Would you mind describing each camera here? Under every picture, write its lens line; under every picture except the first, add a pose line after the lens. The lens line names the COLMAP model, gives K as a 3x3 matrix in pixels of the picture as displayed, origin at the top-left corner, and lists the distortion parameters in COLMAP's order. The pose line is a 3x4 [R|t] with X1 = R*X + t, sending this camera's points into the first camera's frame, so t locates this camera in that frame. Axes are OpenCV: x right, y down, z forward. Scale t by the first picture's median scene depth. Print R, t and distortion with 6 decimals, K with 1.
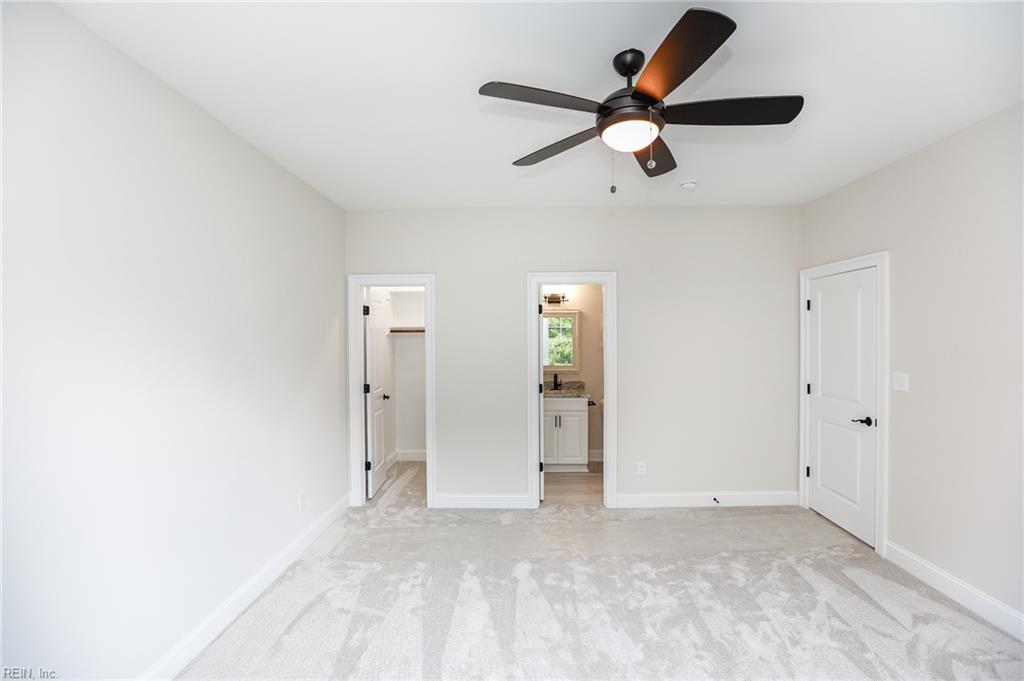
lens RADIAL K [[465.7, 0, 512.3], [0, 465.7, 341.6], [0, 0, 1]] dist [0.000868, 0.000004]
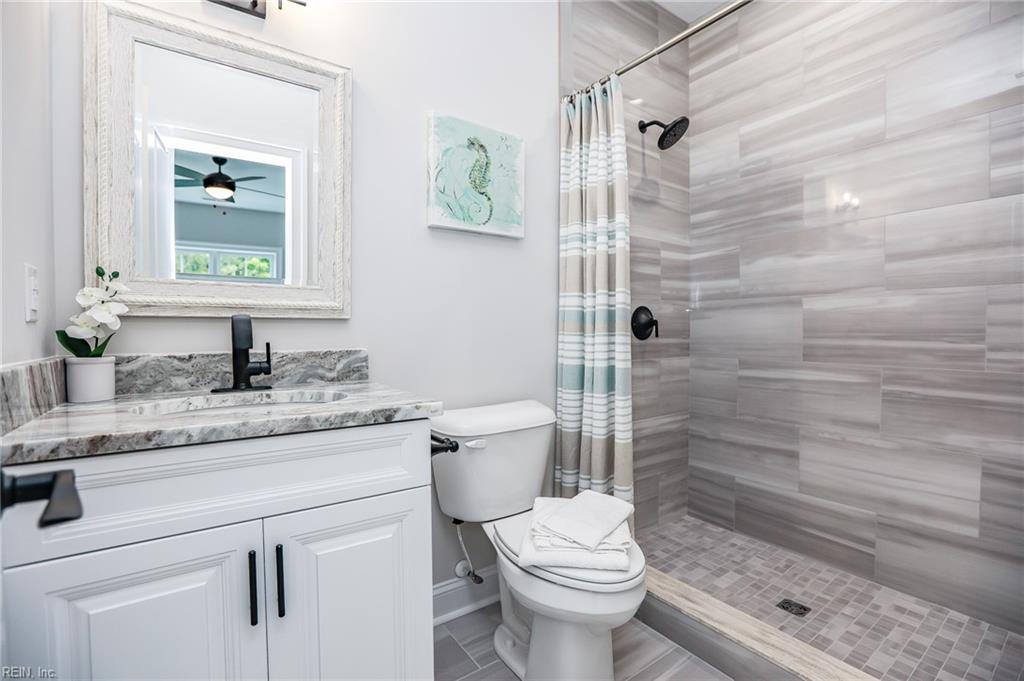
lens RADIAL K [[465.7, 0, 513.9], [0, 465.7, 338.0], [0, 0, 1]] dist [0.000868, 0.000004]
pose [[0.800061, -0.014925, 0.599733, 0.064879], [0.003649, 0.999793, 0.020013, 0.074693], [-0.599907, -0.013824, 0.799950, 0.750209]]
